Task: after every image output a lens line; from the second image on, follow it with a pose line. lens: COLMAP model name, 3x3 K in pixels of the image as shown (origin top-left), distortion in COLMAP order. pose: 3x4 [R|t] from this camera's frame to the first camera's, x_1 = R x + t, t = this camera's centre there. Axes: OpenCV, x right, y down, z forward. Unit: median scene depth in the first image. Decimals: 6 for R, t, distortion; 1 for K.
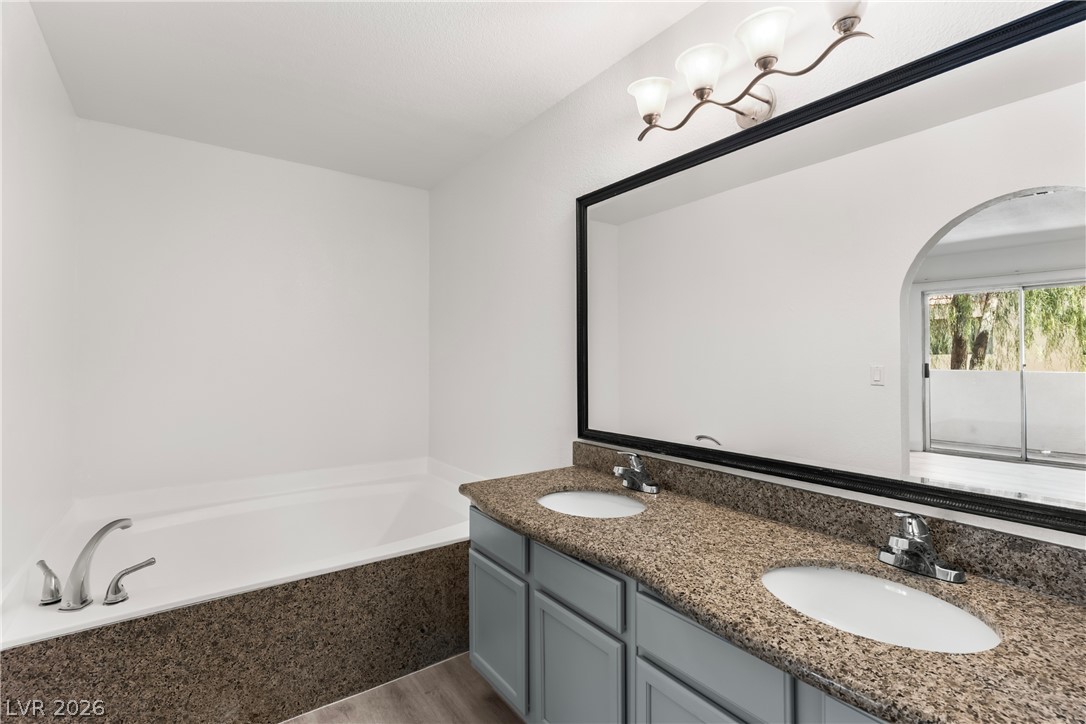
lens RADIAL K [[513.1, 0, 543.5], [0, 513.1, 358.7], [0, 0, 1]] dist [0.003652, -0.000448]
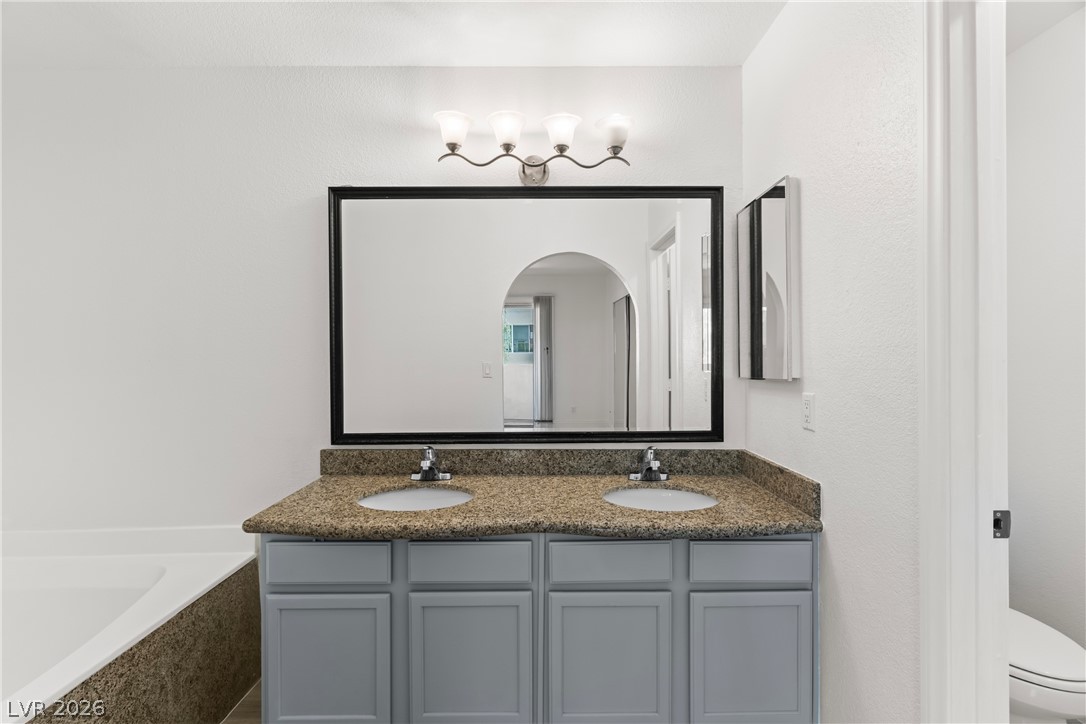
lens RADIAL K [[513.1, 0, 543.5], [0, 513.1, 358.7], [0, 0, 1]] dist [0.003652, -0.000448]
pose [[0.566963, -0.004284, 0.823732, -0.624148], [-0.000076, 0.999986, 0.005253, -0.008930], [-0.823743, -0.003041, 0.566955, 0.200535]]
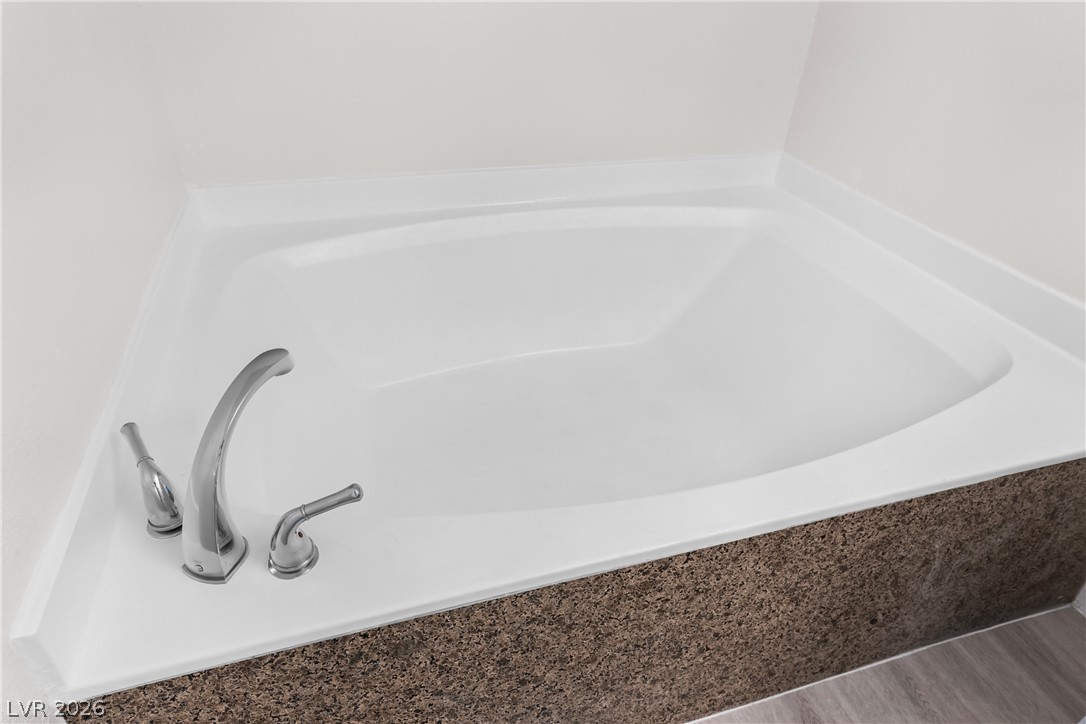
lens RADIAL K [[658.8, 0, 543.4], [0, 658.8, 362.8], [0, 0, 1]] dist [0.007709, -0.000076]
pose [[0.952237, 0.204991, -0.226323, -0.531563], [-0.041741, 0.821599, 0.568536, 0.021396], [0.302492, -0.531934, 0.790914, 0.701200]]
